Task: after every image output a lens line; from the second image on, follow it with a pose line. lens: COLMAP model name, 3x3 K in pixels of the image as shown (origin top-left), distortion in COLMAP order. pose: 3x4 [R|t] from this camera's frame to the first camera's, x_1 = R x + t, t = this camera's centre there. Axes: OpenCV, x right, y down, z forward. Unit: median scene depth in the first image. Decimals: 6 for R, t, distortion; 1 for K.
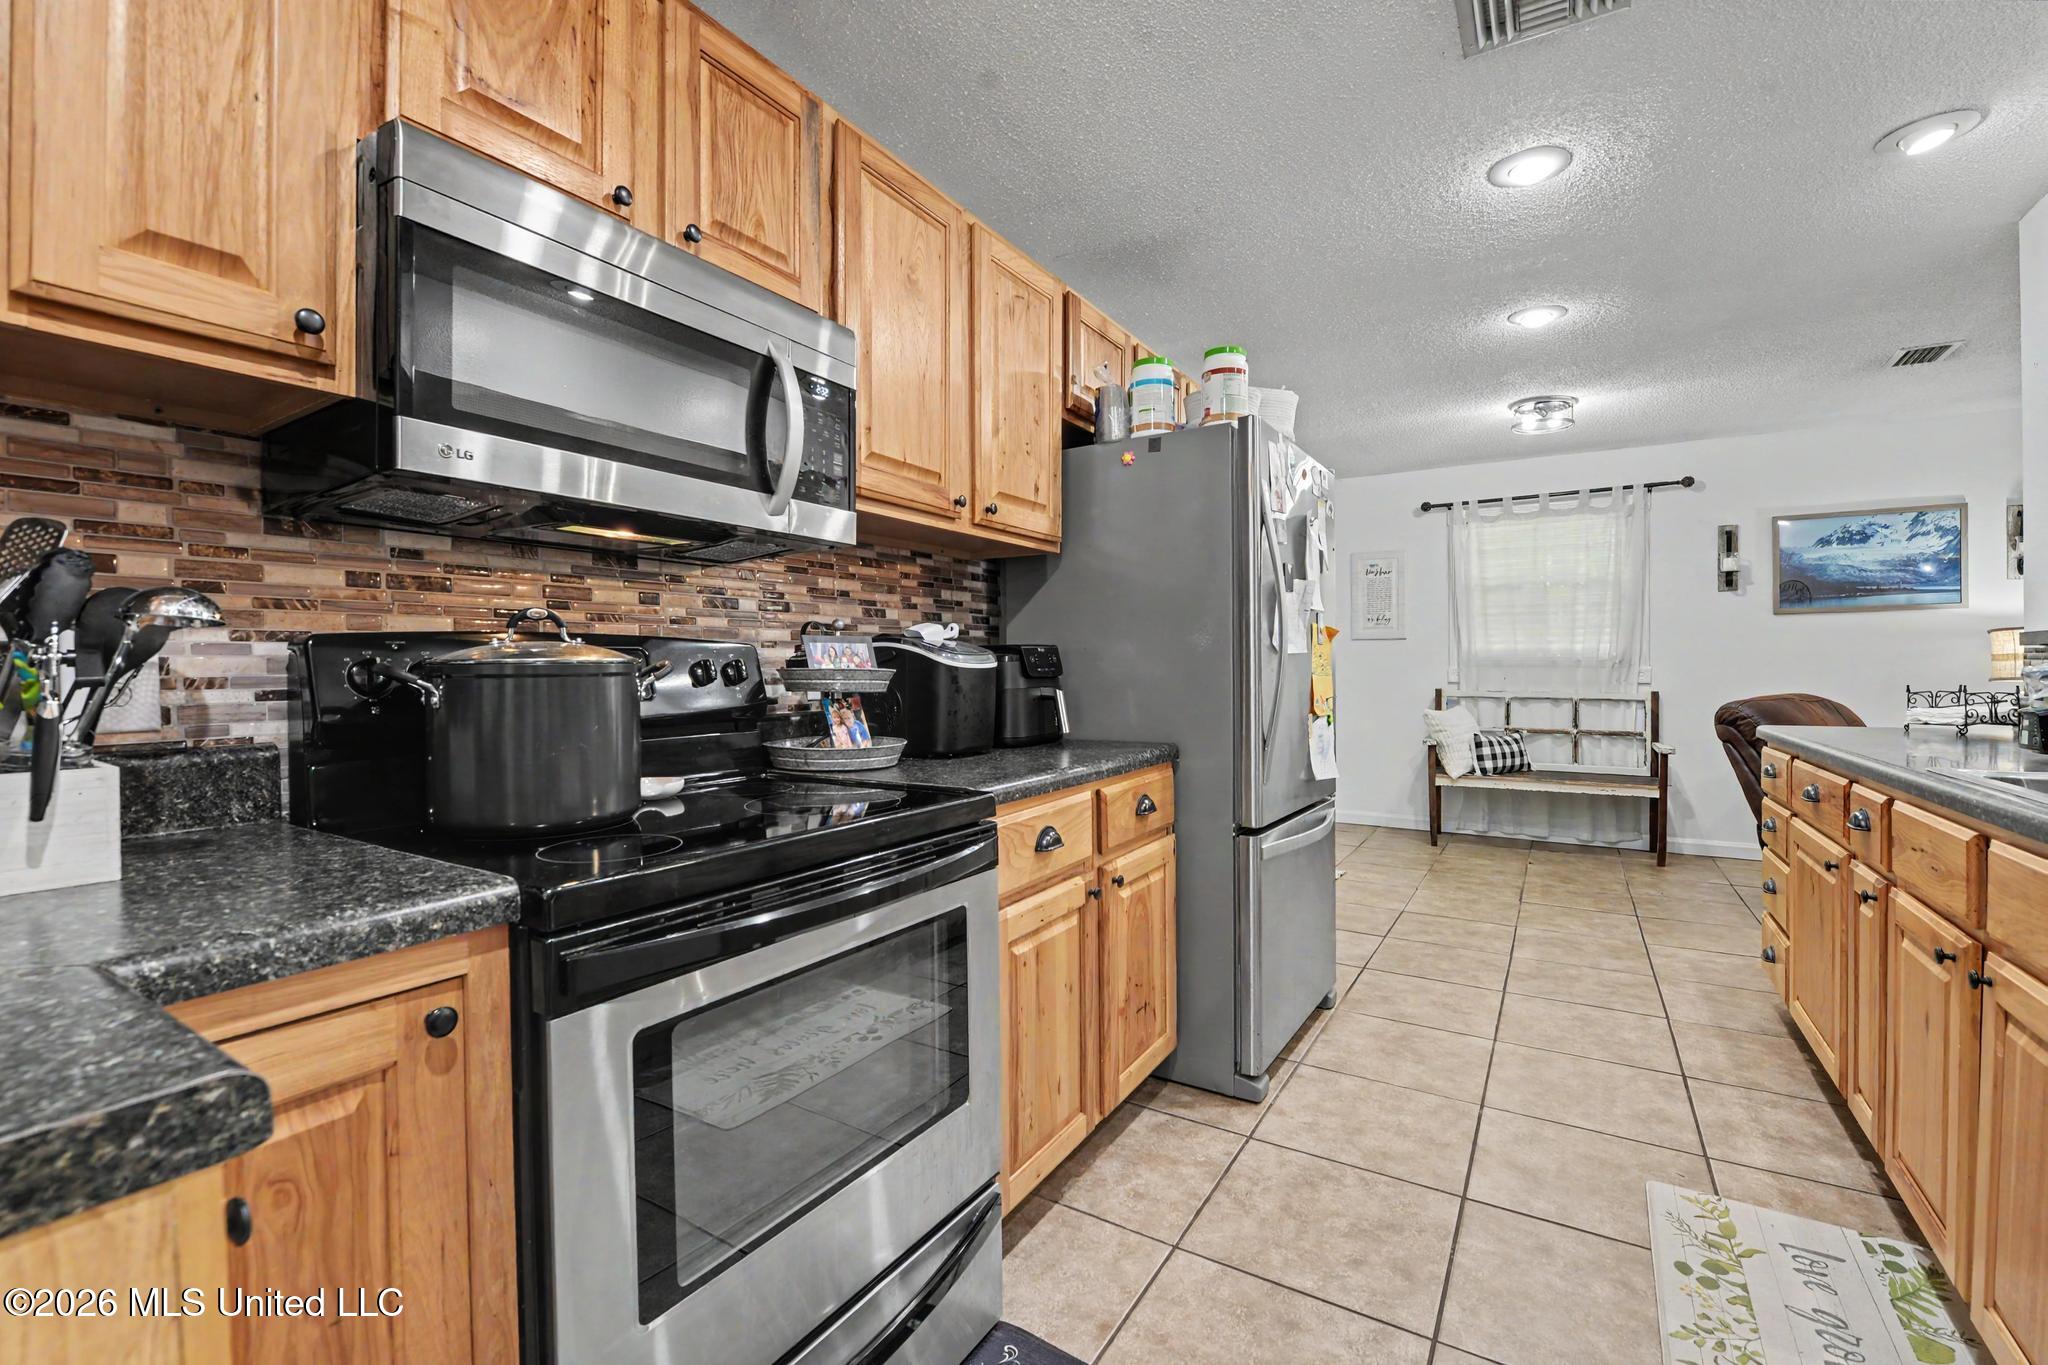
lens RADIAL K [[868.1, 0, 1012.6], [0, 868.1, 680.9], [0, 0, 1]] dist [-0.018114, -0.001196]
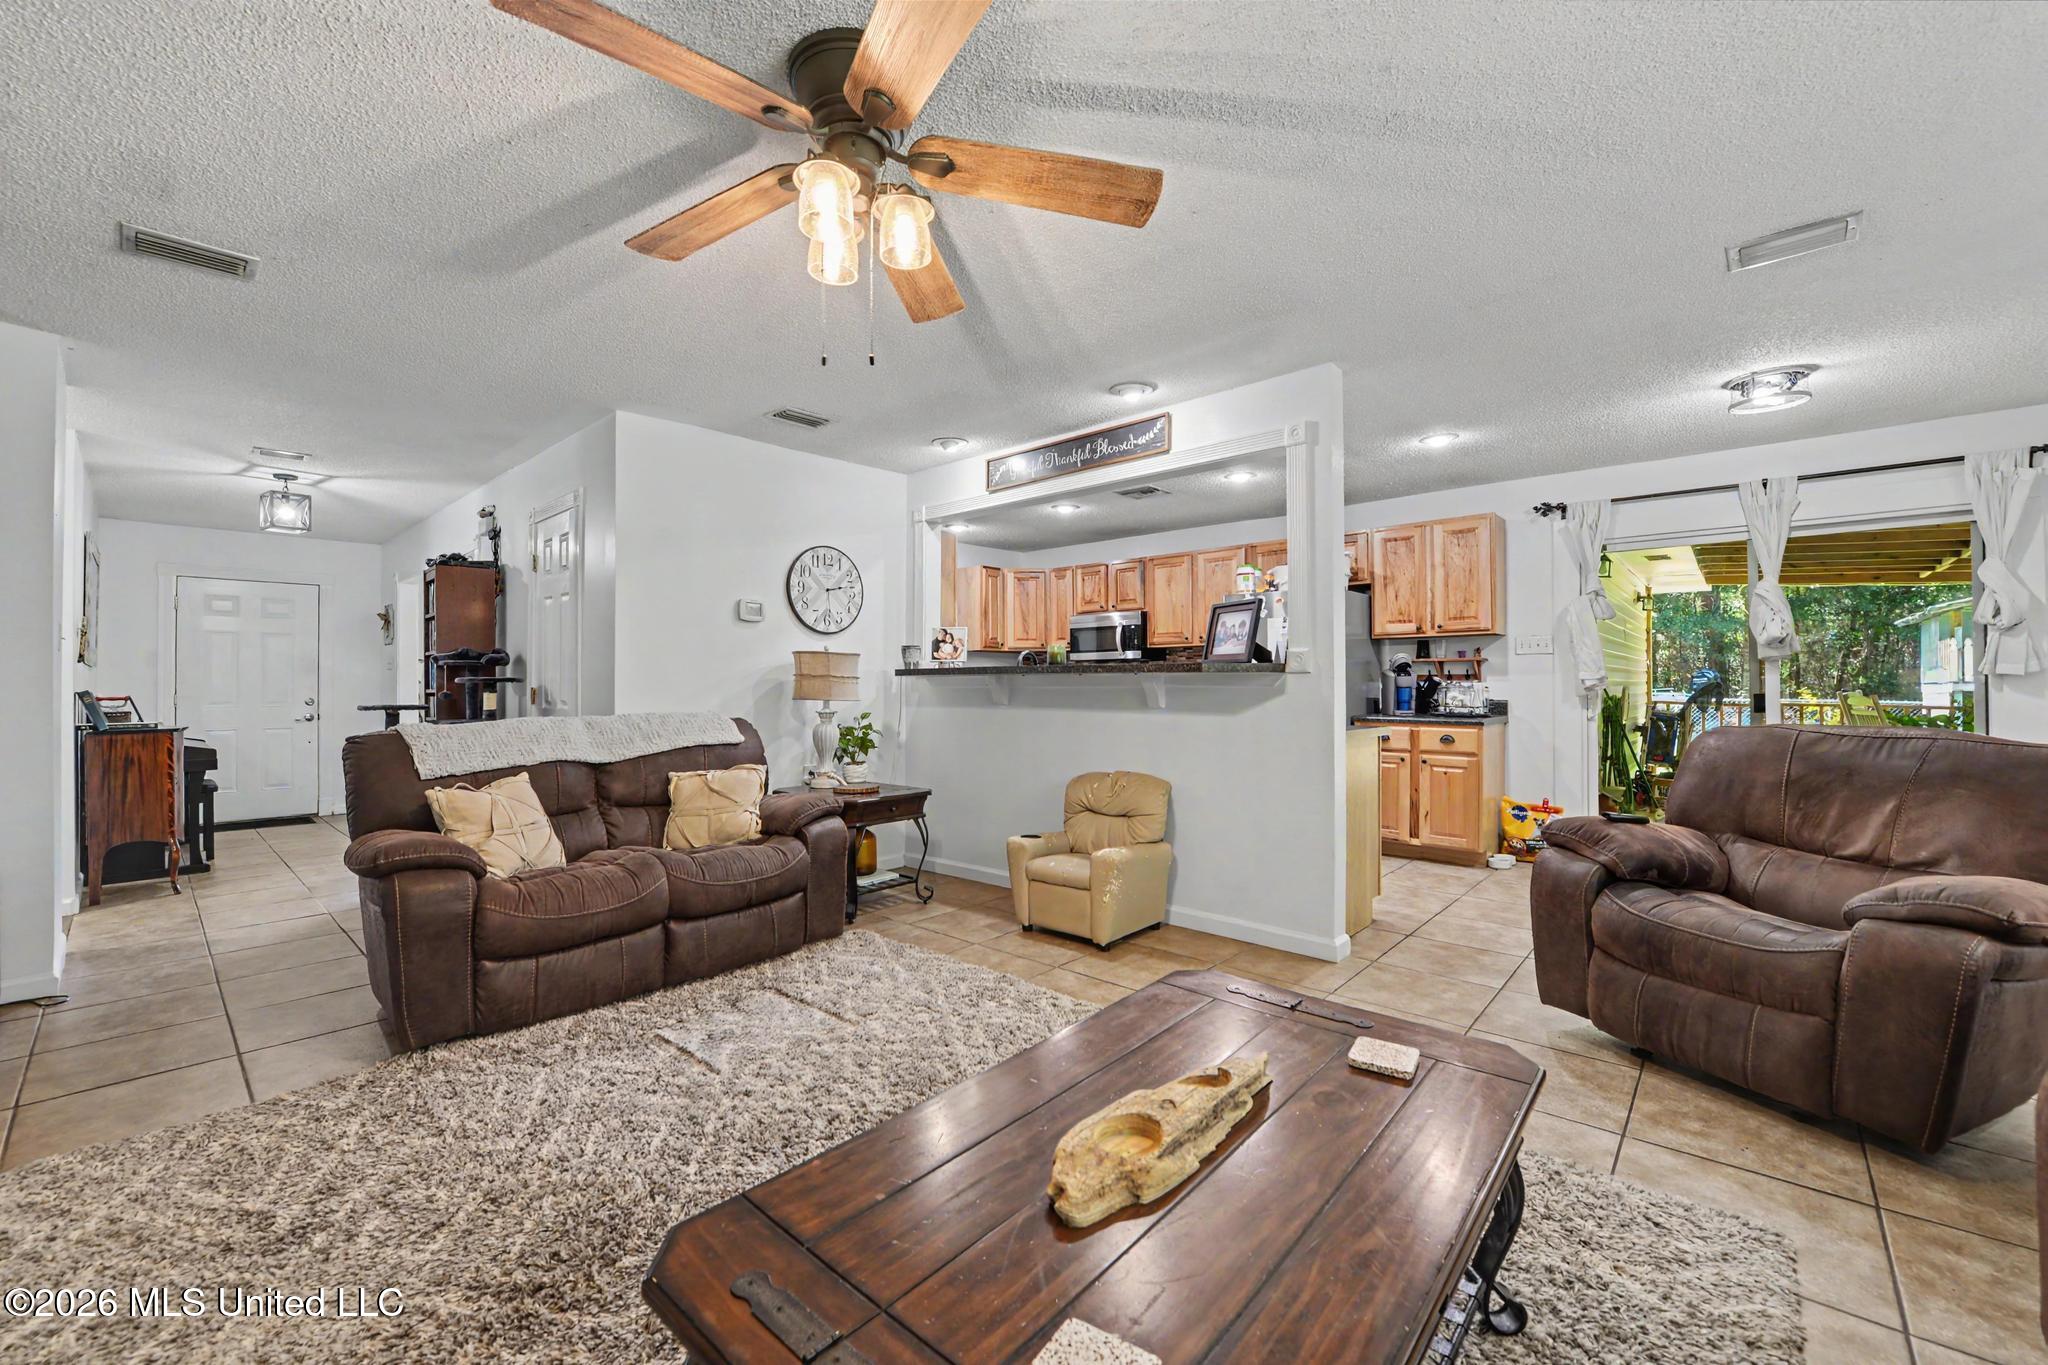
lens RADIAL K [[816.9, 0, 1024.0], [0, 816.9, 682.5], [0, 0, 1]] dist [-0.014476, -0.000171]
pose [[-0.164928, 0.002102, -0.986303, 2.449503], [-0.008556, 0.999957, 0.003562, -0.022335], [0.986269, 0.009026, -0.164903, 0.646555]]
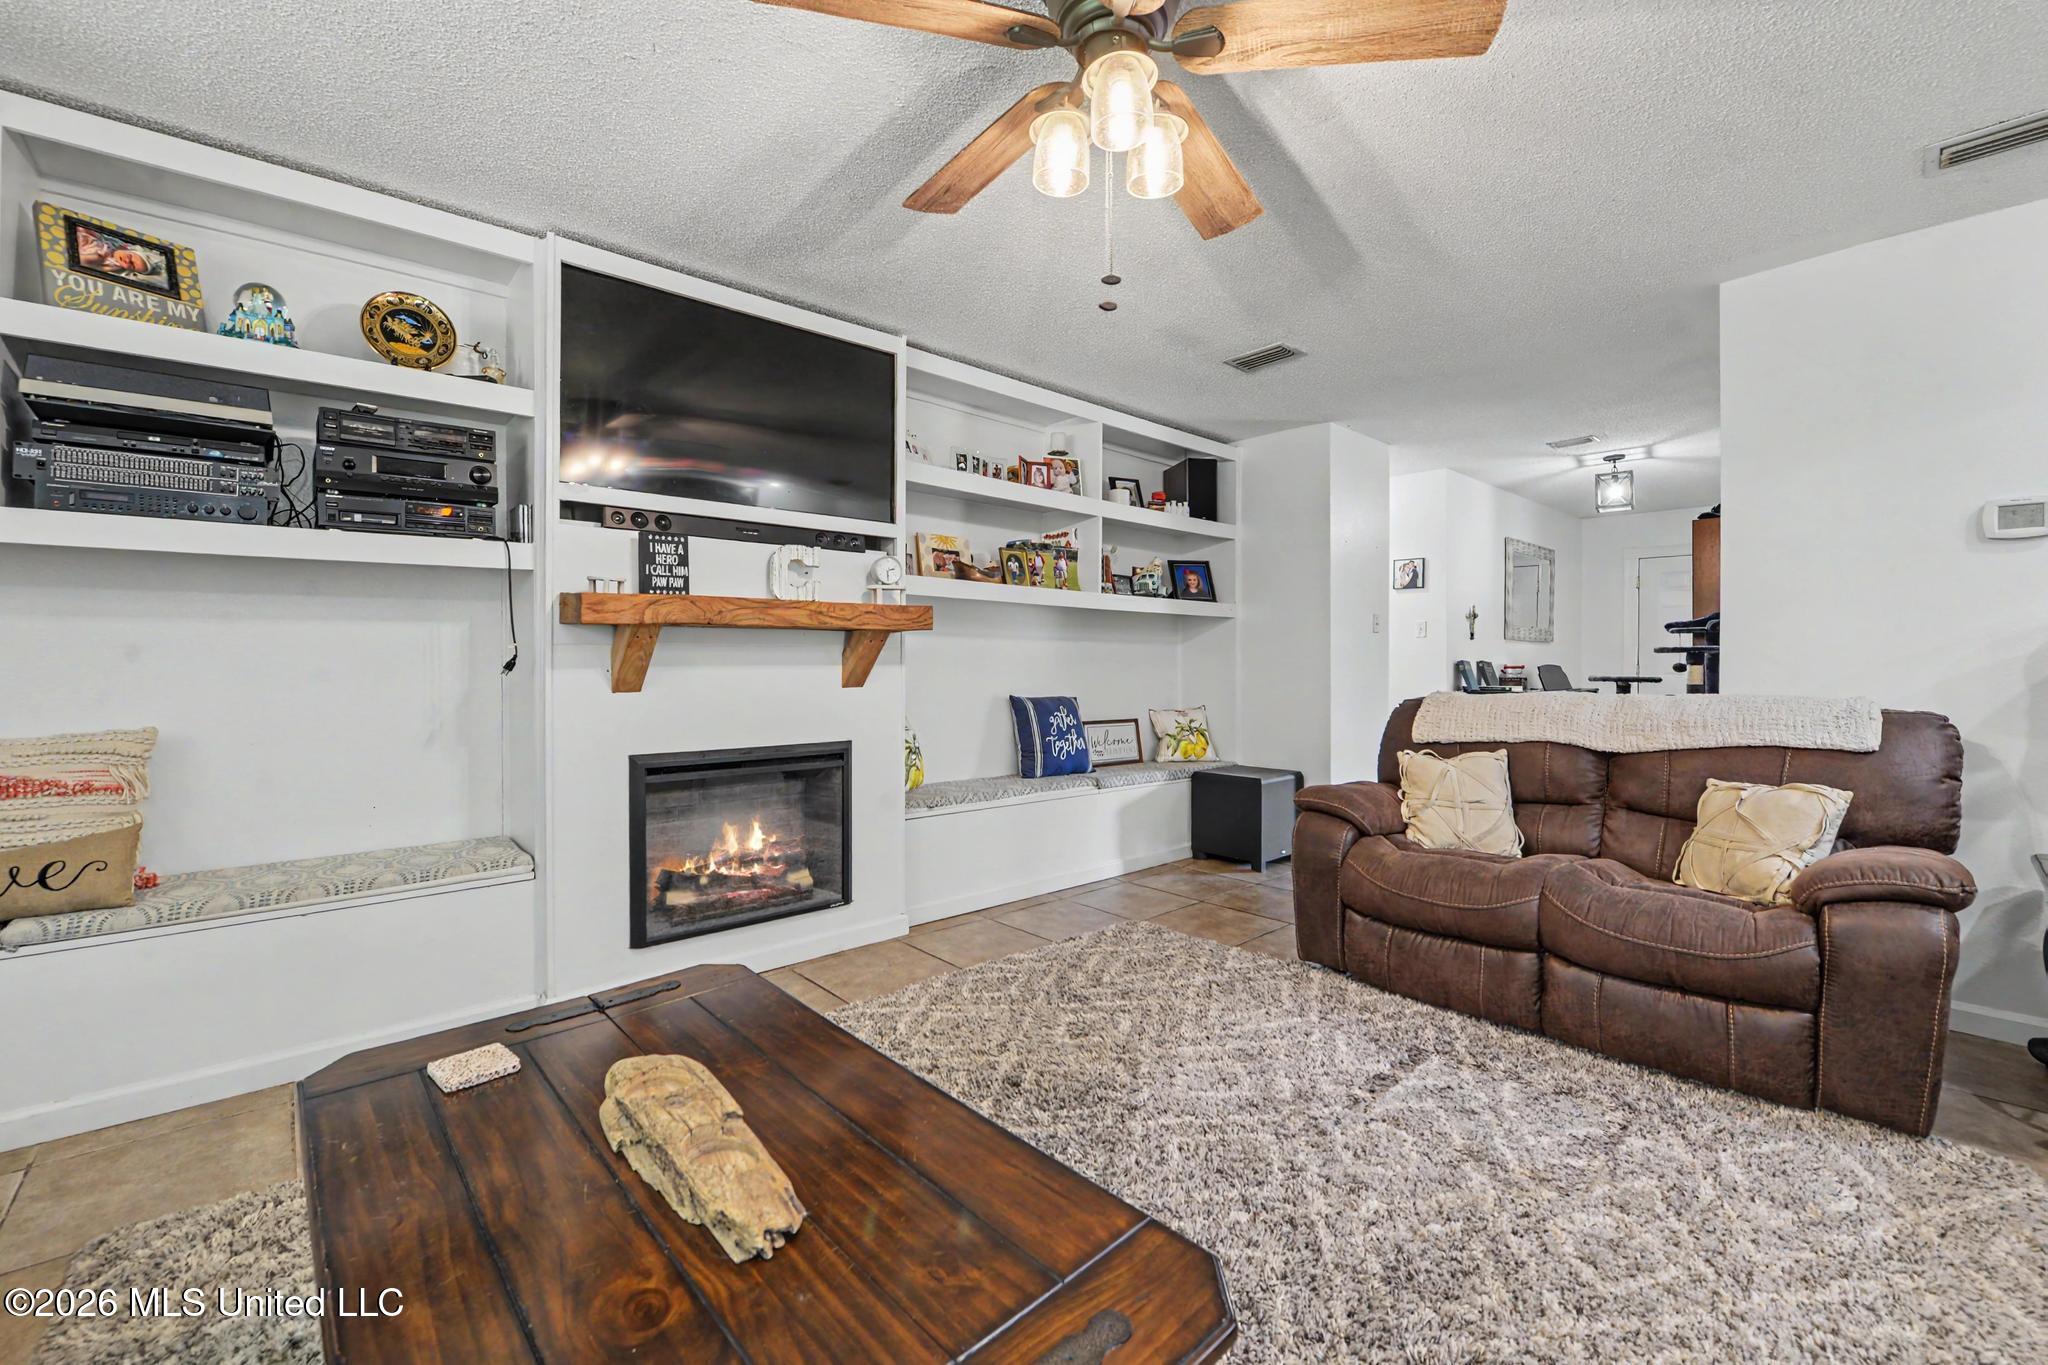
lens RADIAL K [[840.4, 0, 1015.7], [0, 840.4, 663.4], [0, 0, 1]] dist [-0.023091, -0.000052]
pose [[-0.961897, 0.001929, 0.273406, 1.754195], [0.006818, 0.999833, 0.016933, -0.021051], [-0.273328, 0.018152, -0.961750, 0.989560]]
